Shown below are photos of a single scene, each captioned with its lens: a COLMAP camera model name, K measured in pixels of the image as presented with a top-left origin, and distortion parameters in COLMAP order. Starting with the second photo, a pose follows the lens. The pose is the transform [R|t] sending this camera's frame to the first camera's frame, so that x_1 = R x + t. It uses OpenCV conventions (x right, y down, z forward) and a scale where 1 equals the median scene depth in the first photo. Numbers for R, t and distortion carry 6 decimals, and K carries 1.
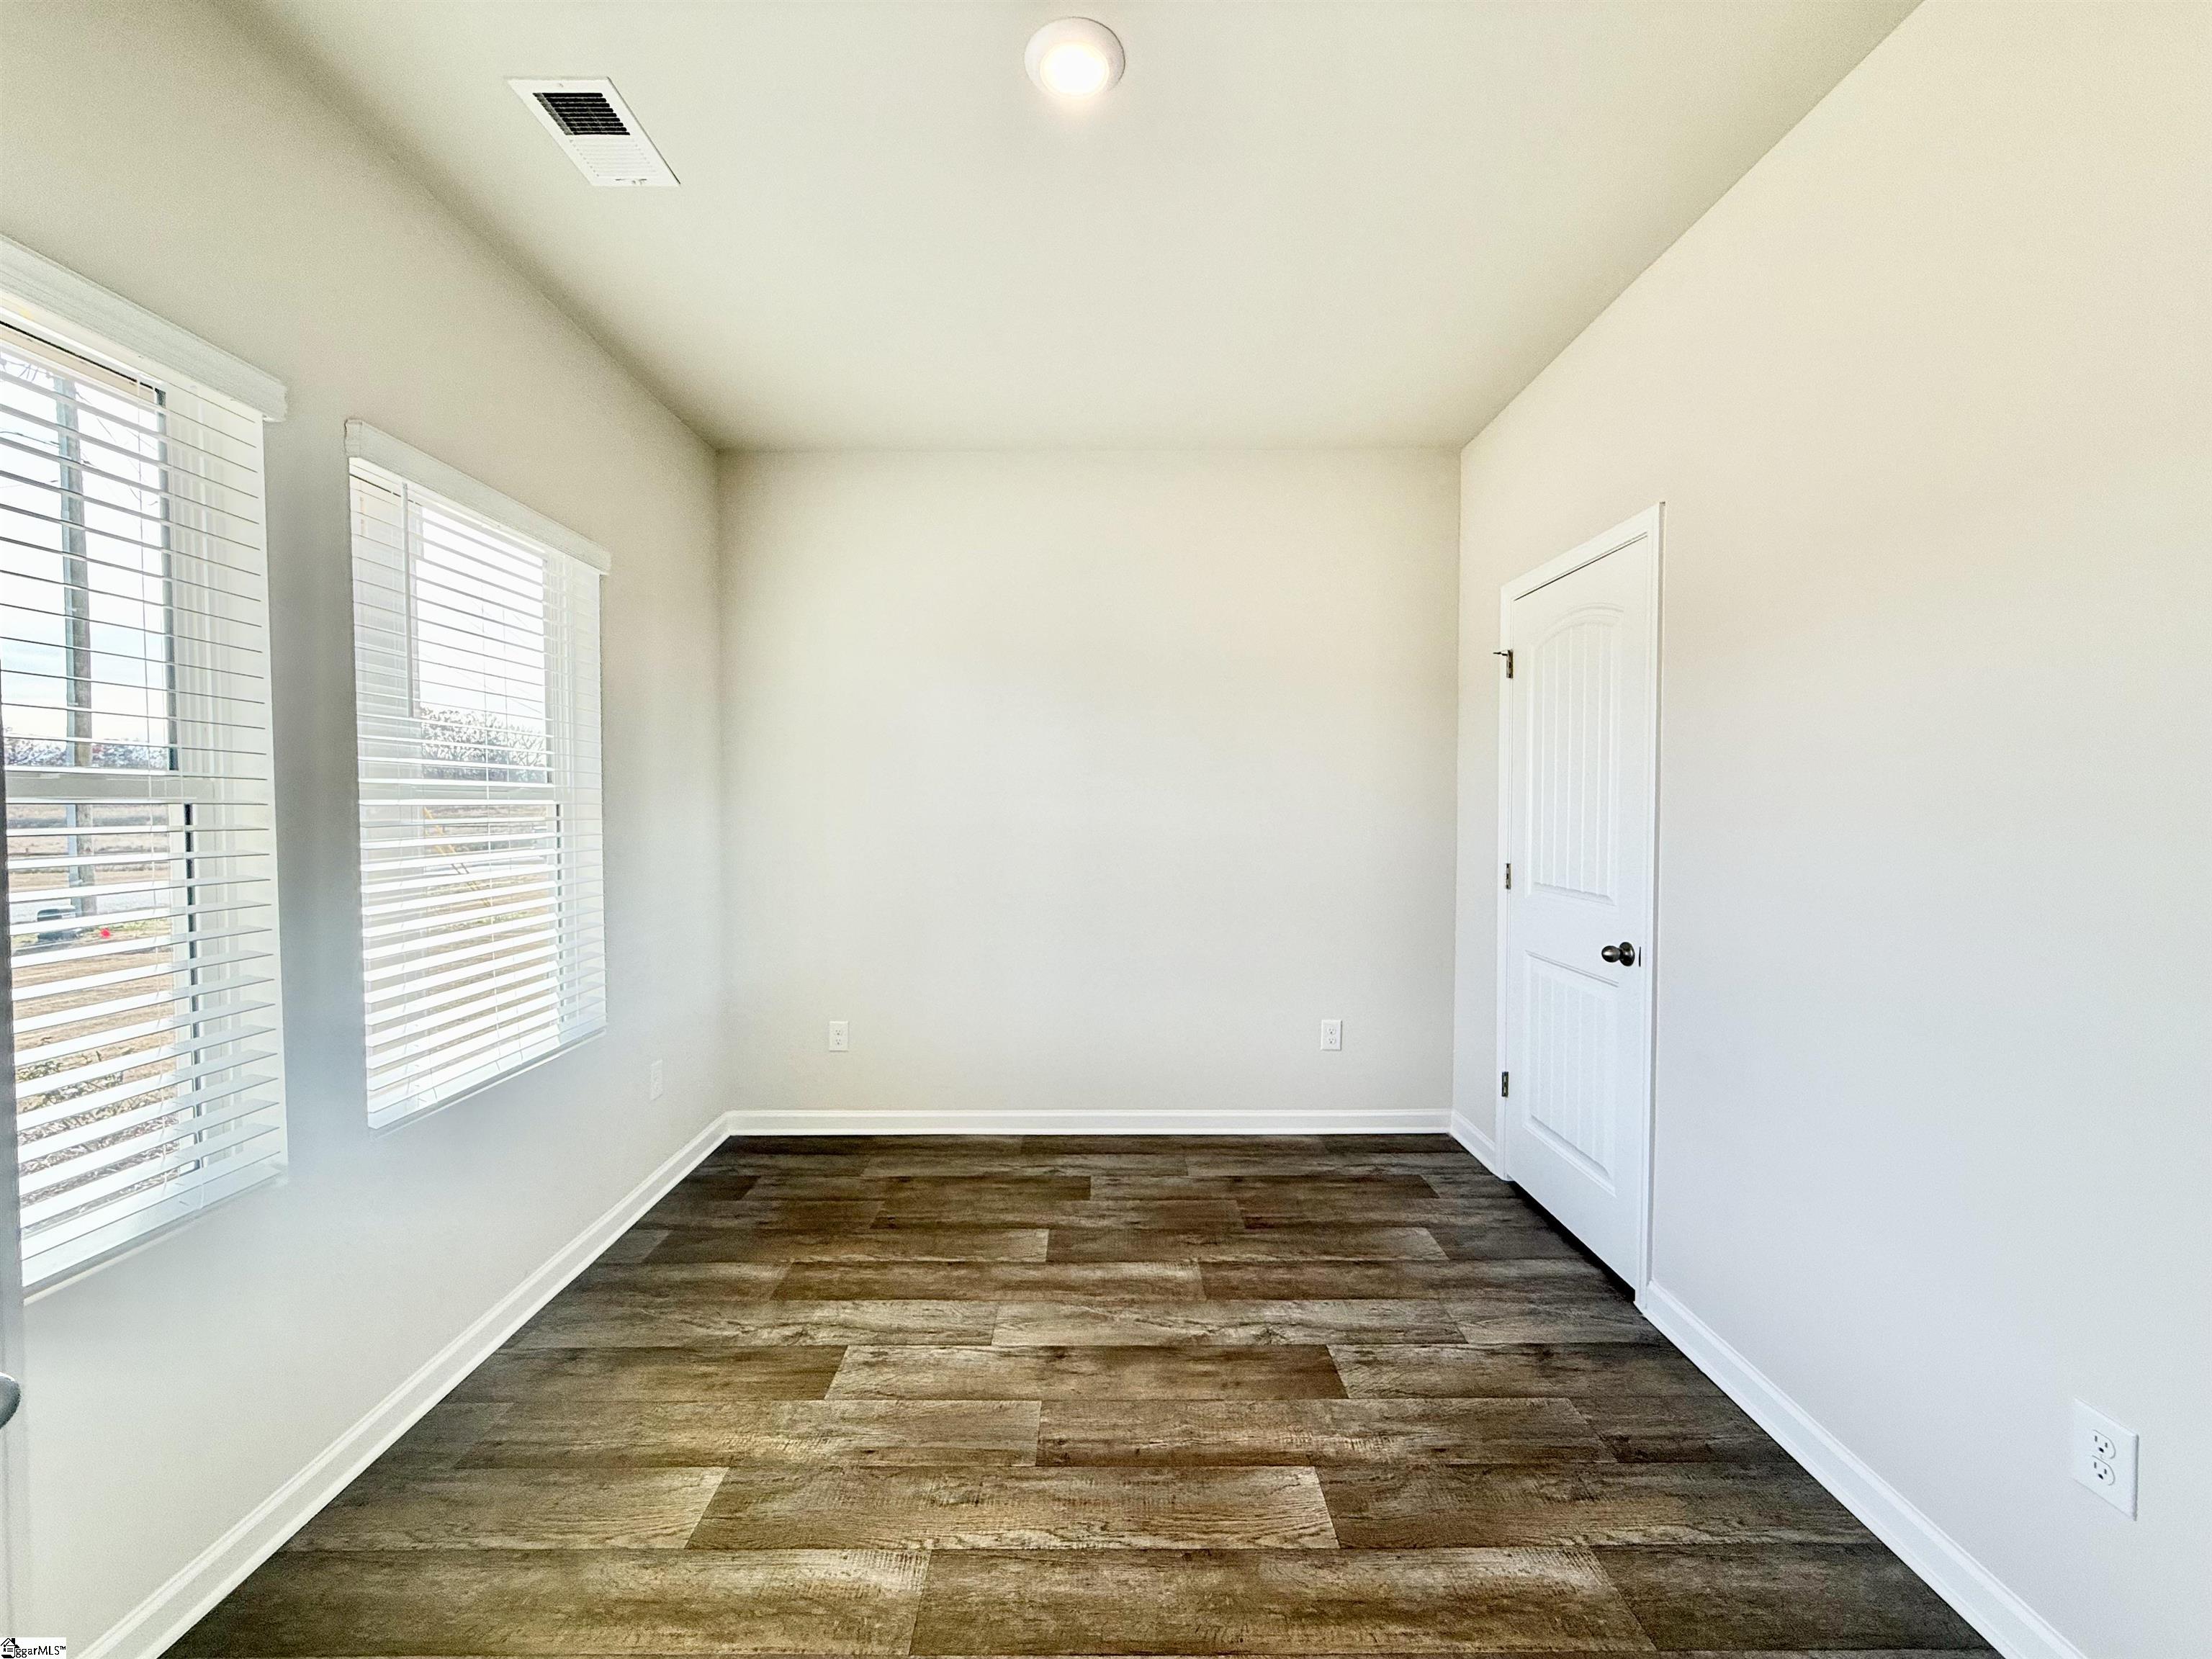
lens RADIAL K [[882.0, 0, 1094.7], [0, 882.0, 833.5], [0, 0, 1]] dist [-0.000187, 0.000171]
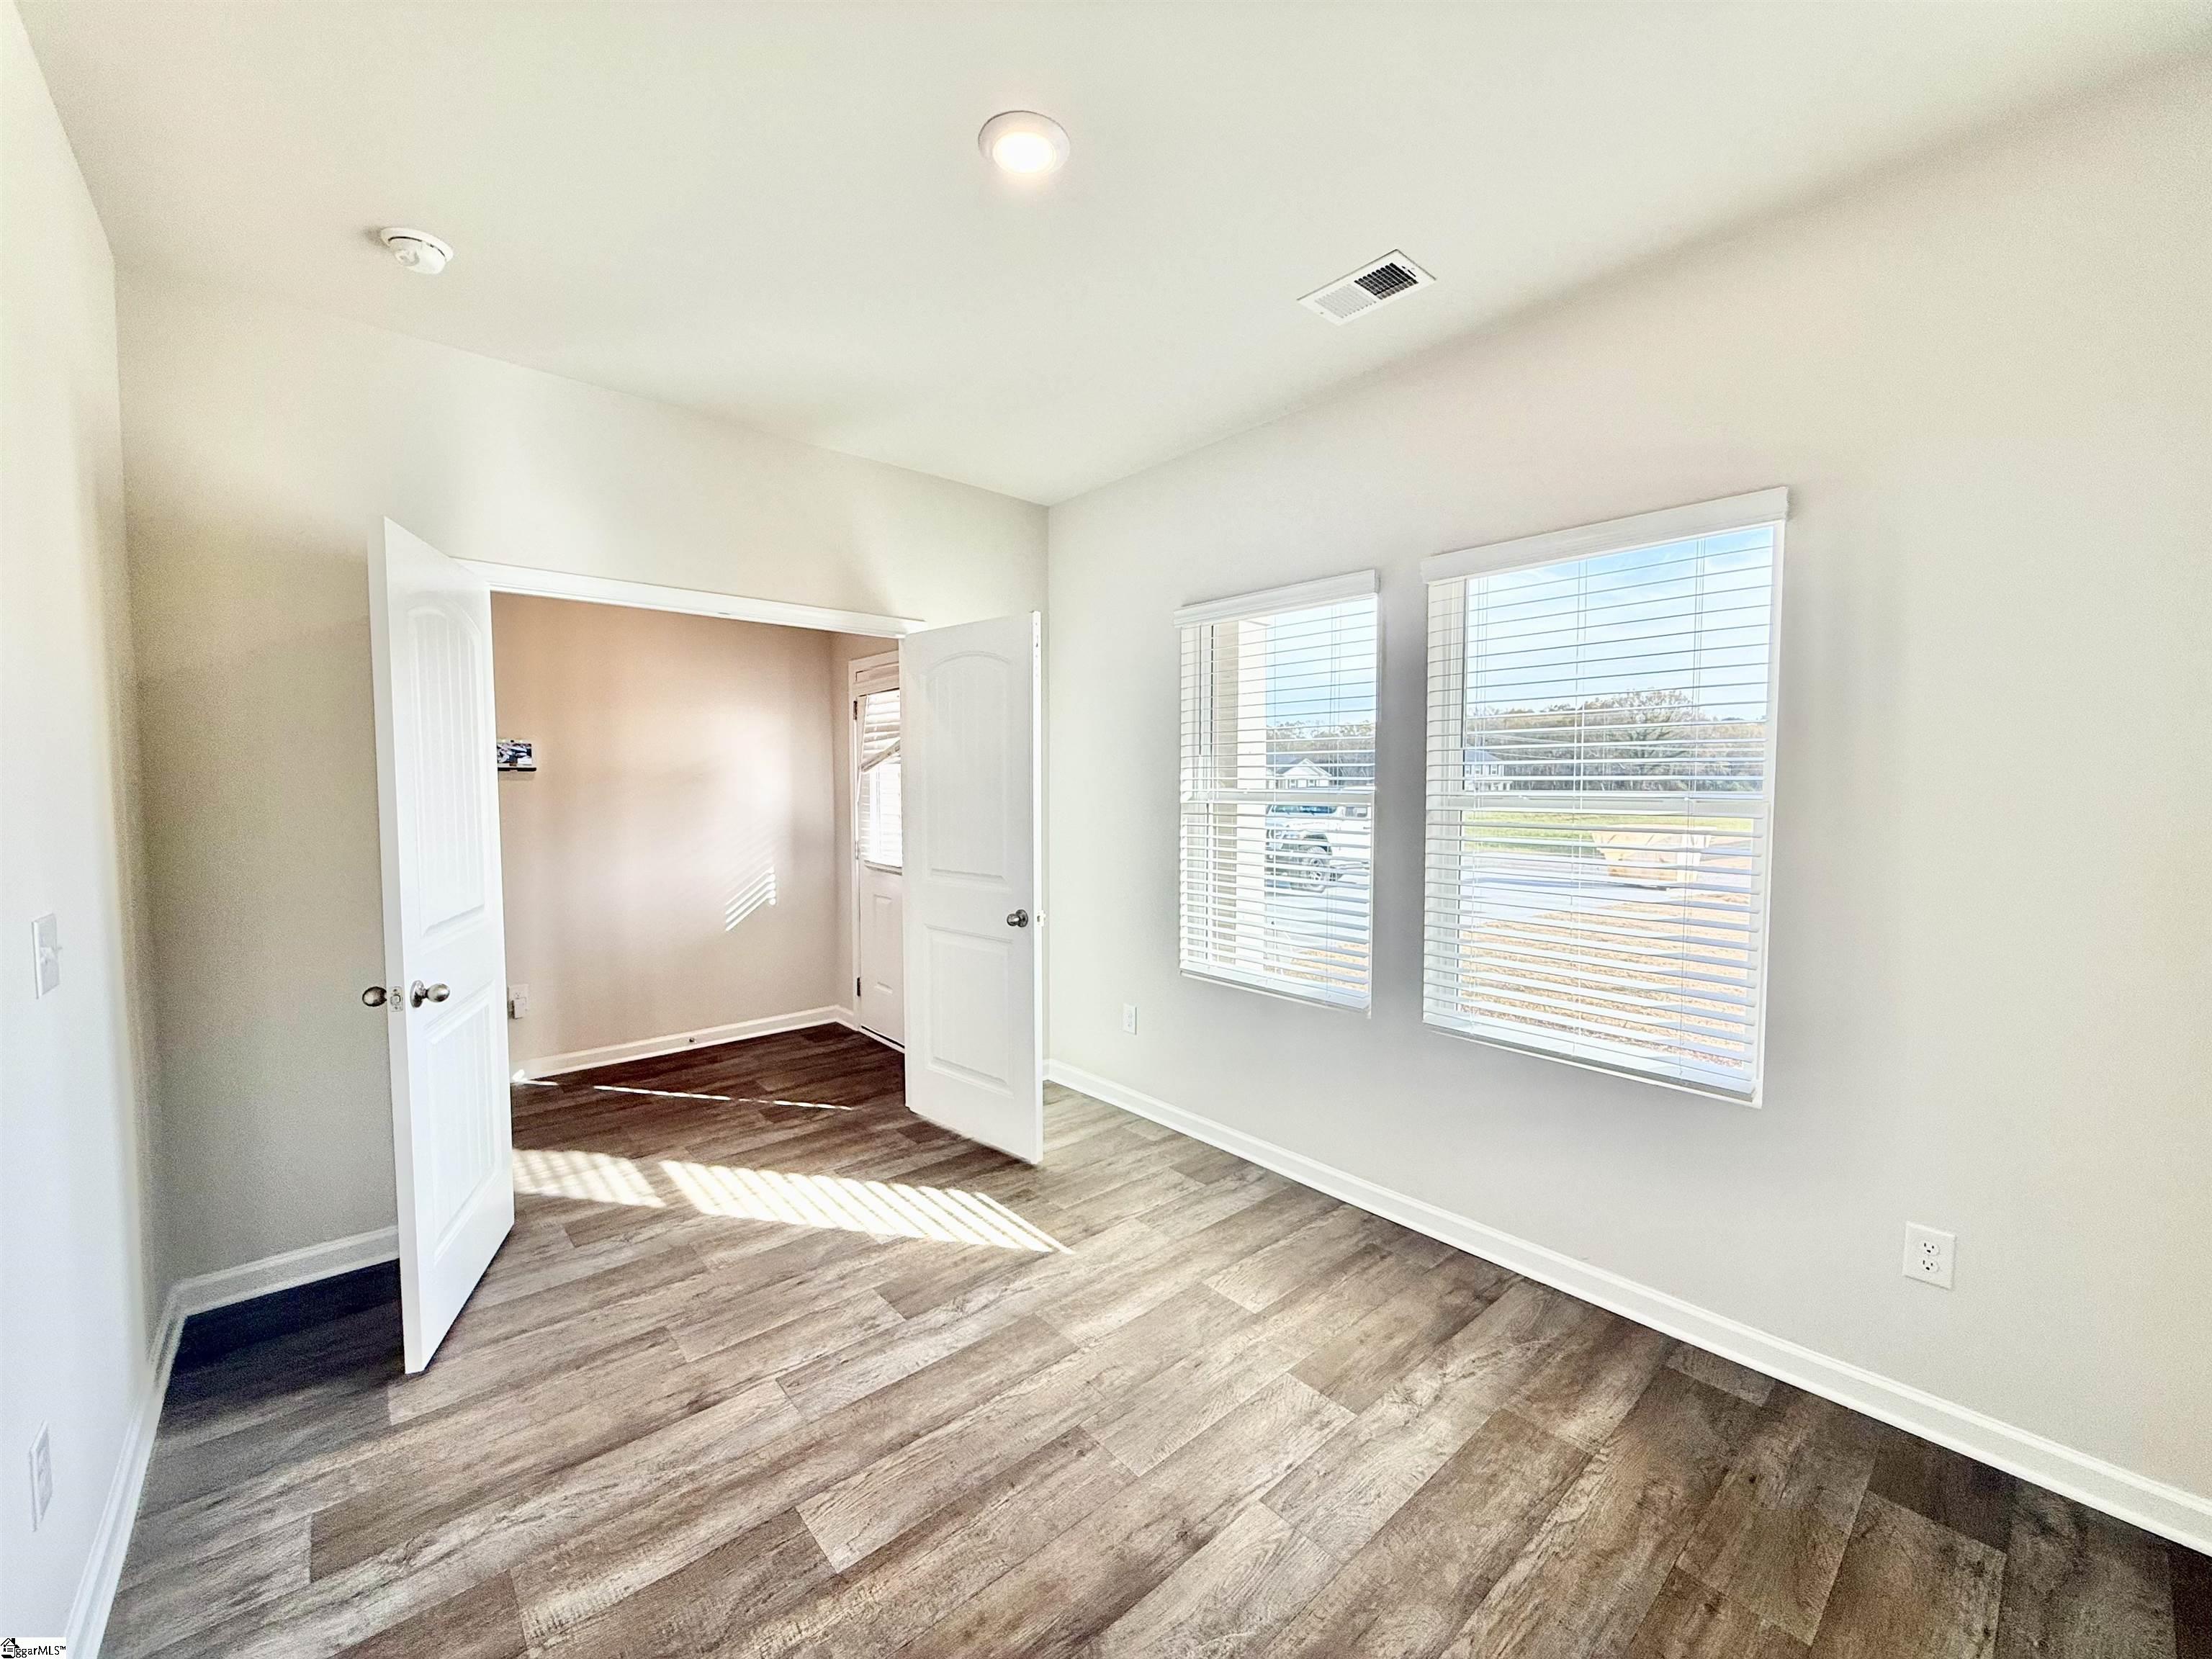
lens RADIAL K [[882.0, 0, 1097.1], [0, 882.0, 832.3], [0, 0, 1]] dist [-0.000187, 0.000171]
pose [[-0.751035, 0.042473, -0.658894, 0.593868], [-0.025236, 0.995353, 0.092927, -0.113716], [0.659779, 0.086419, -0.746474, 1.734559]]
